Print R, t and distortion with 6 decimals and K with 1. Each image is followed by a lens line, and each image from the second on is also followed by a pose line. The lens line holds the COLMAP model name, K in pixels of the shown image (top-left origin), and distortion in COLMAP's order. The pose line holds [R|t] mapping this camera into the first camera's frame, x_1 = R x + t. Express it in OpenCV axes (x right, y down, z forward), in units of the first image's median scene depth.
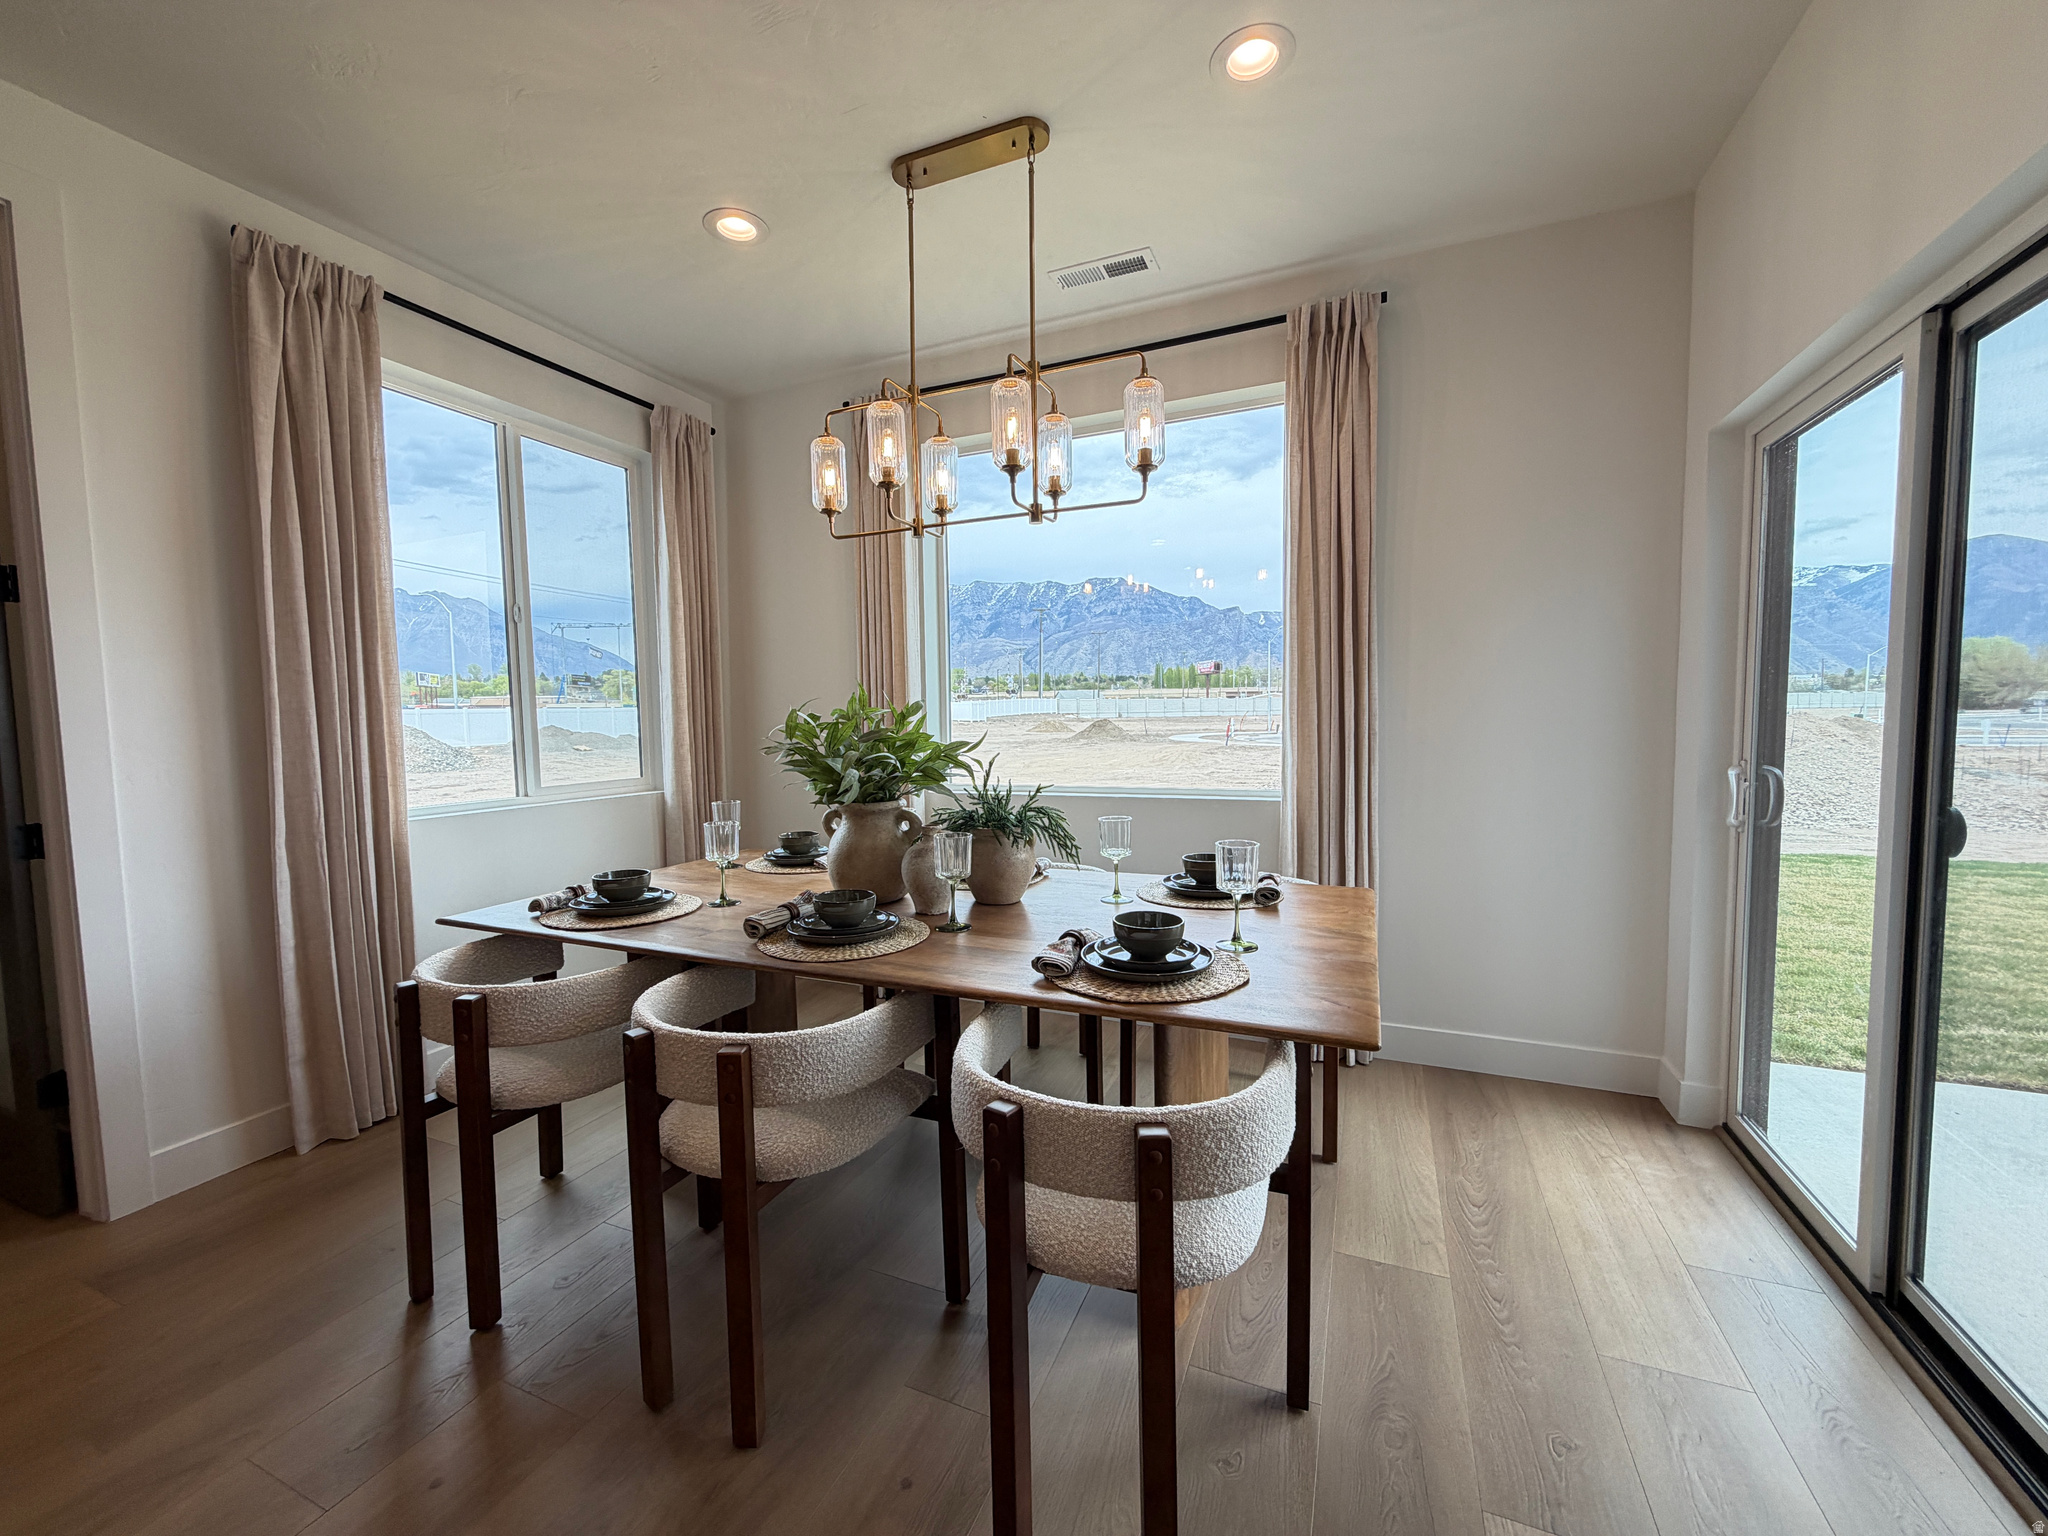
lens RADIAL K [[814.4, 0, 1024.6], [0, 814.4, 766.5], [0, 0, 1]] dist [-0.000968, -0.000190]
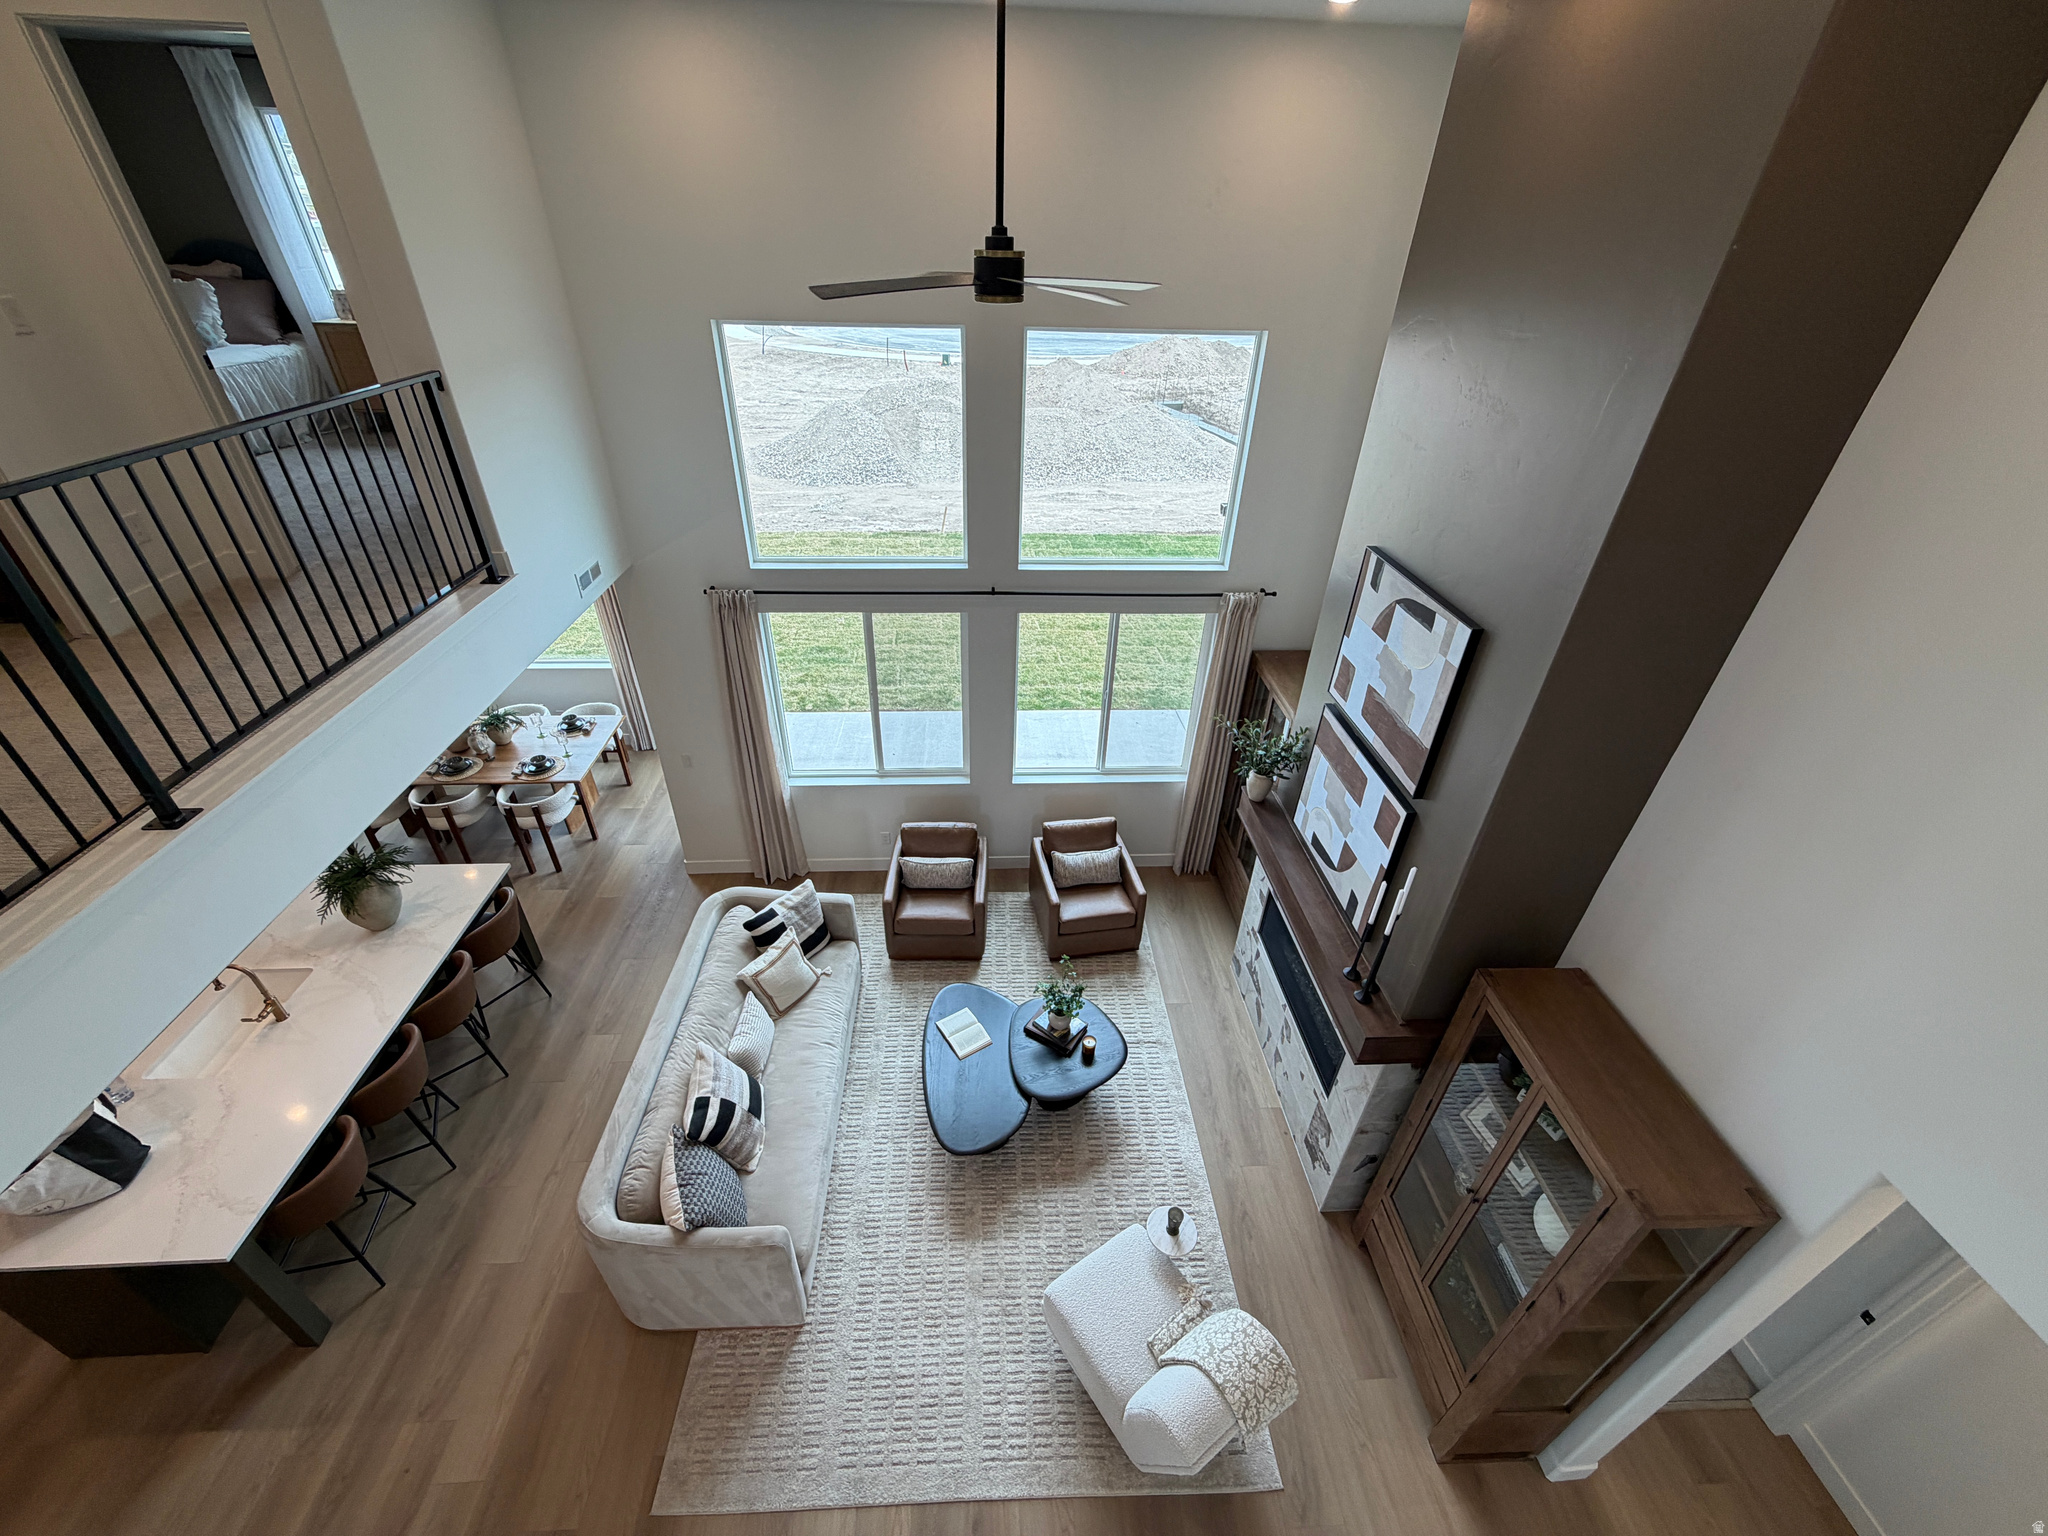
lens RADIAL K [[814.4, 0, 1017.9], [0, 814.4, 769.2], [0, 0, 1]] dist [-0.000968, -0.000190]
pose [[0.897186, -0.211531, 0.387700, 0.589366], [-0.010308, 0.867571, 0.497206, -1.544755], [-0.441532, -0.450083, 0.776193, -2.809265]]
